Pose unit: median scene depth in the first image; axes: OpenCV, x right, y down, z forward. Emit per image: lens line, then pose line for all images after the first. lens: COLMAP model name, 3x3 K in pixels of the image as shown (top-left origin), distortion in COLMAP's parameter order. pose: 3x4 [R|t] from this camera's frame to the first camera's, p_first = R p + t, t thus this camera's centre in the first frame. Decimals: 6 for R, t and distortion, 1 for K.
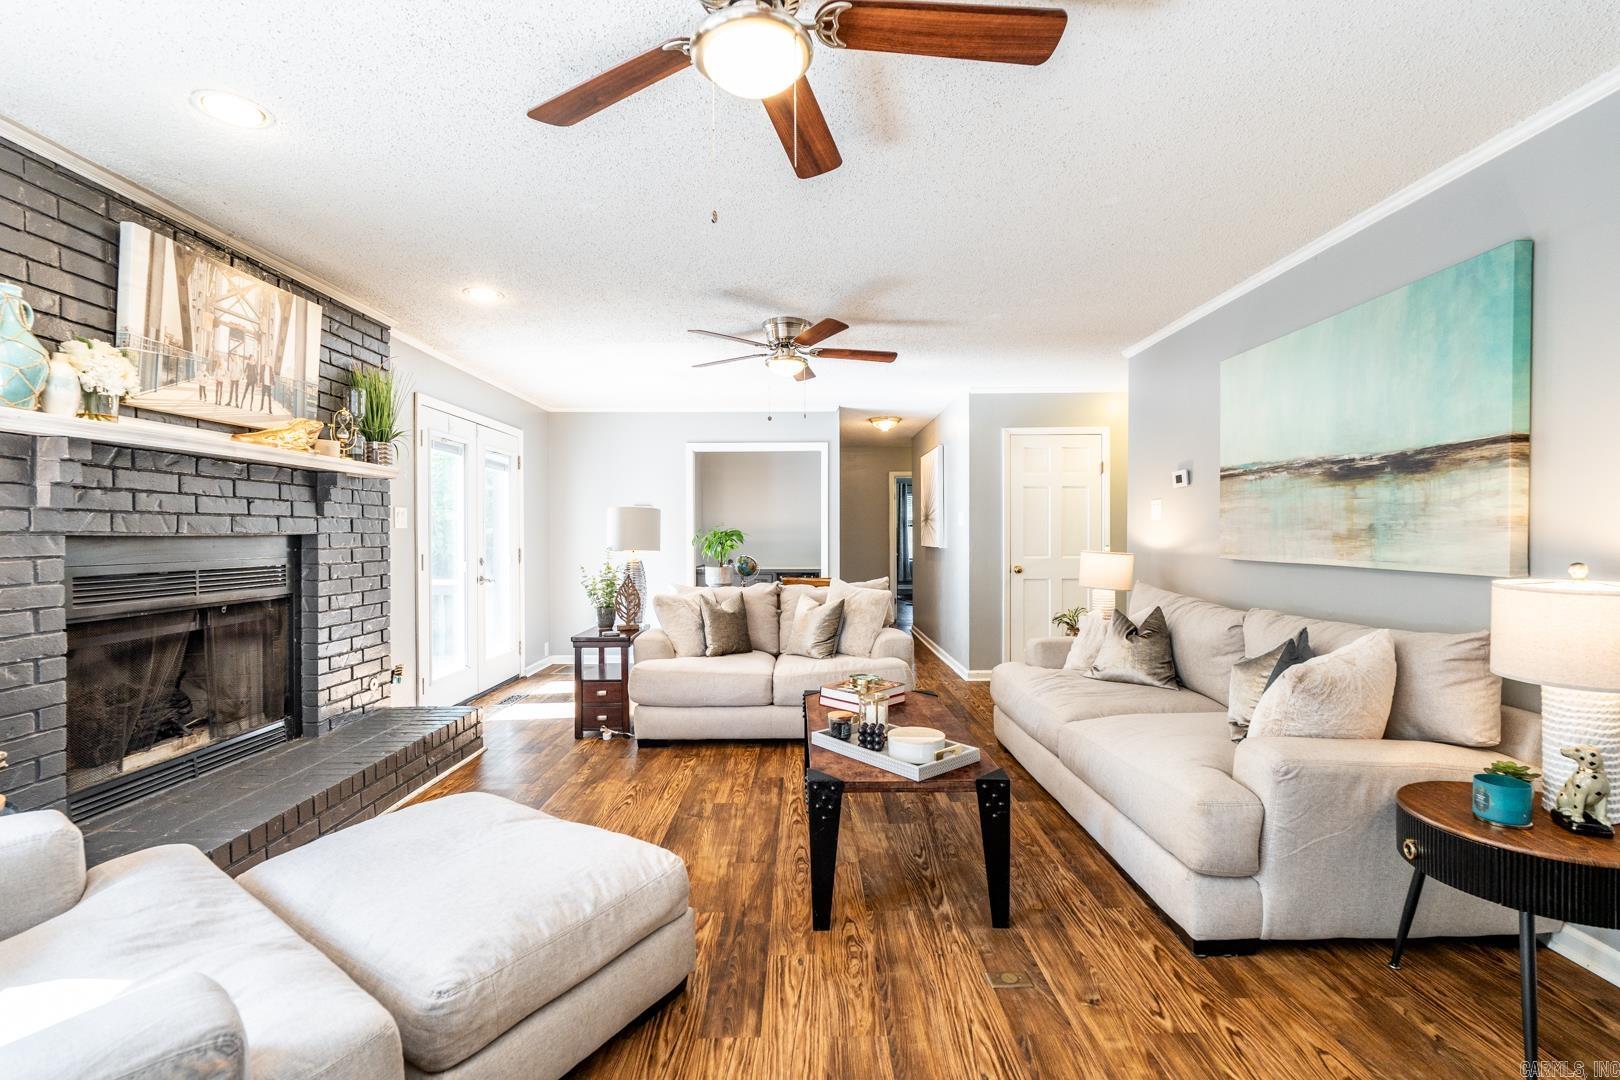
lens RADIAL K [[709.7, 0, 810.3], [0, 709.7, 542.6], [0, 0, 1]] dist [-0.008013, 0.001174]
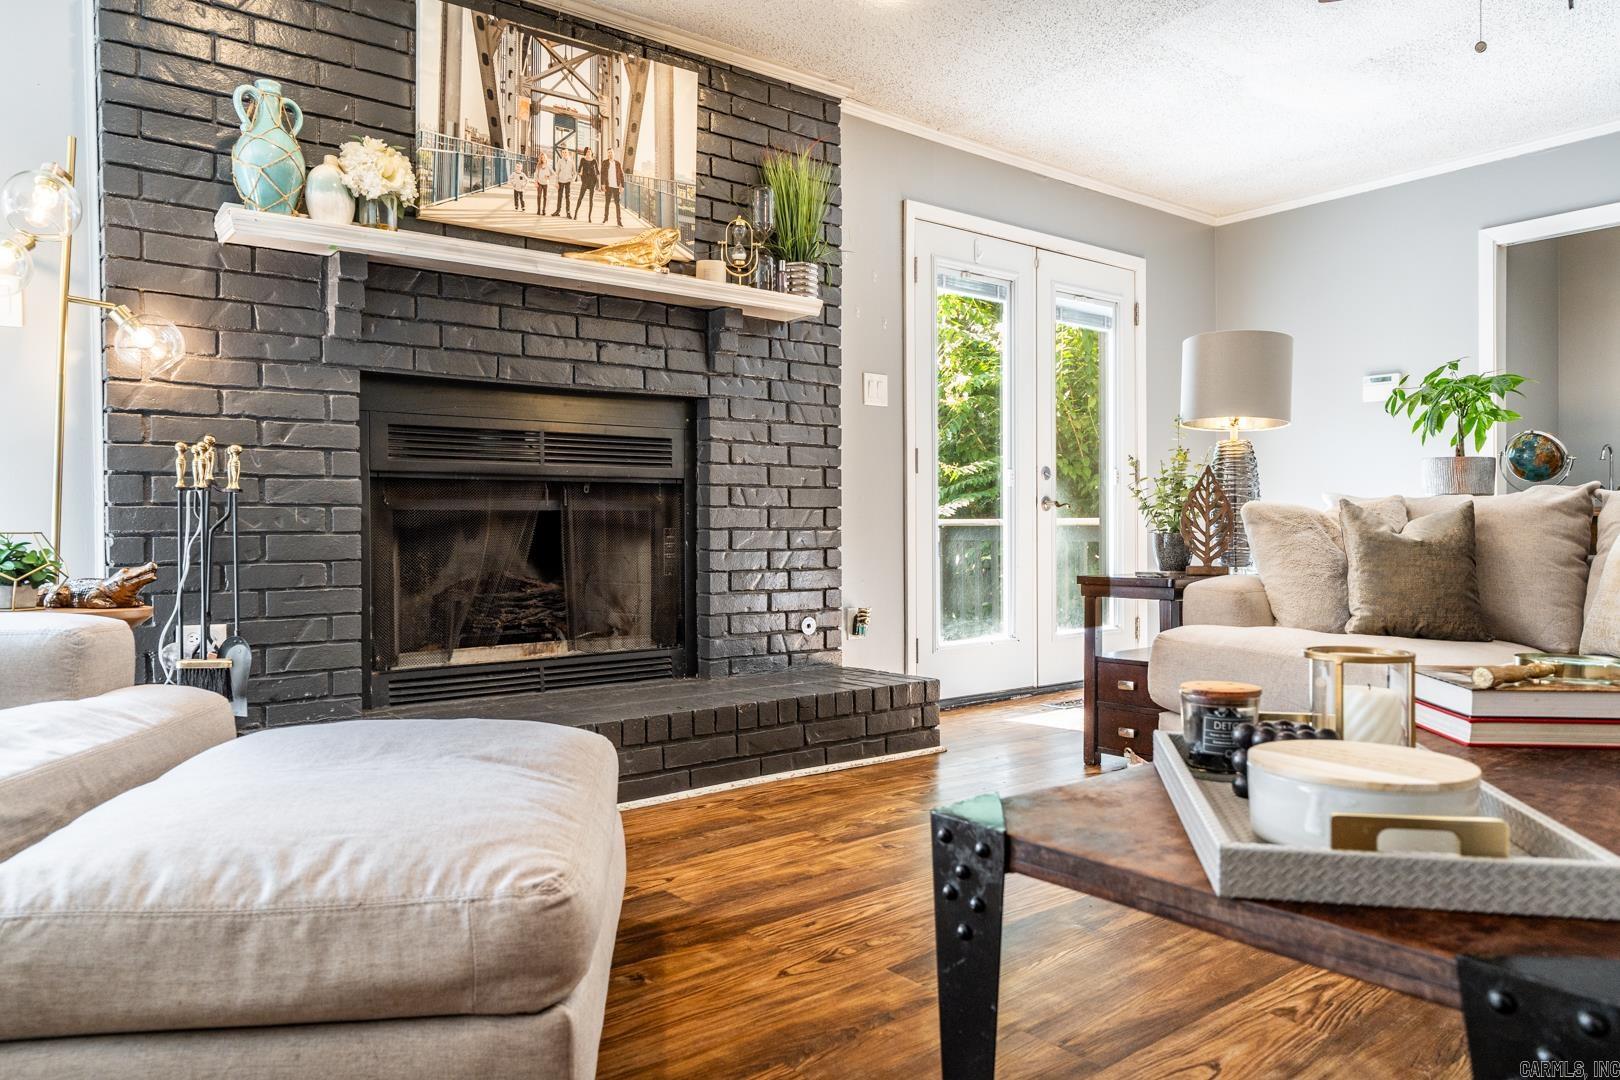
lens RADIAL K [[1089.9, 0, 807.8], [0, 1089.9, 537.8], [0, 0, 1]] dist [-0.001601, 0.000916]
pose [[0.617618, 0.005203, -0.786461, 0.276867], [-0.004275, 0.999986, 0.003258, 0.147614], [0.786467, 0.001350, 0.617631, 0.457780]]
